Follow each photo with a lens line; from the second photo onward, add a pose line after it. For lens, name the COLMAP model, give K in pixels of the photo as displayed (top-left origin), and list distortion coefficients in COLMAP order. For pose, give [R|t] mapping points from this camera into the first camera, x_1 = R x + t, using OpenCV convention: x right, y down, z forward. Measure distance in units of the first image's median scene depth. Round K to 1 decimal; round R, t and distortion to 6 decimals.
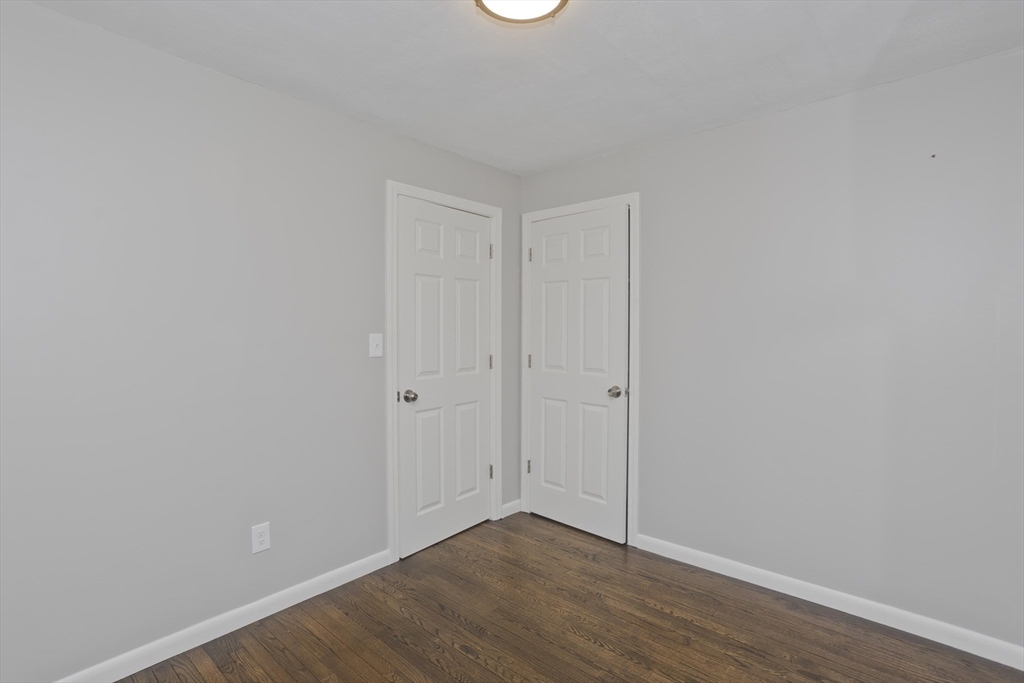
lens RADIAL K [[502.1, 0, 511.9], [0, 502.1, 327.1], [0, 0, 1]] dist [-0.047101, 0.029167]
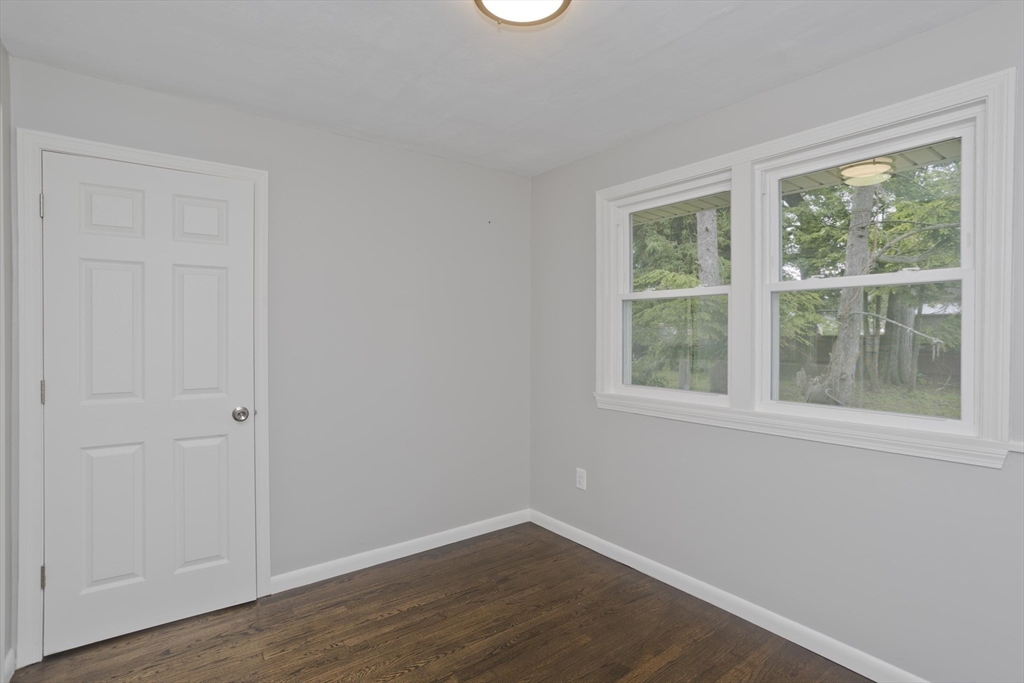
lens RADIAL K [[502.1, 0, 511.9], [0, 502.1, 327.1], [0, 0, 1]] dist [-0.047101, 0.029167]
pose [[0.187111, 0.015120, 0.982222, -0.579408], [-0.006488, 0.999879, -0.014156, -0.001874], [-0.982317, -0.003724, 0.187186, 0.508132]]
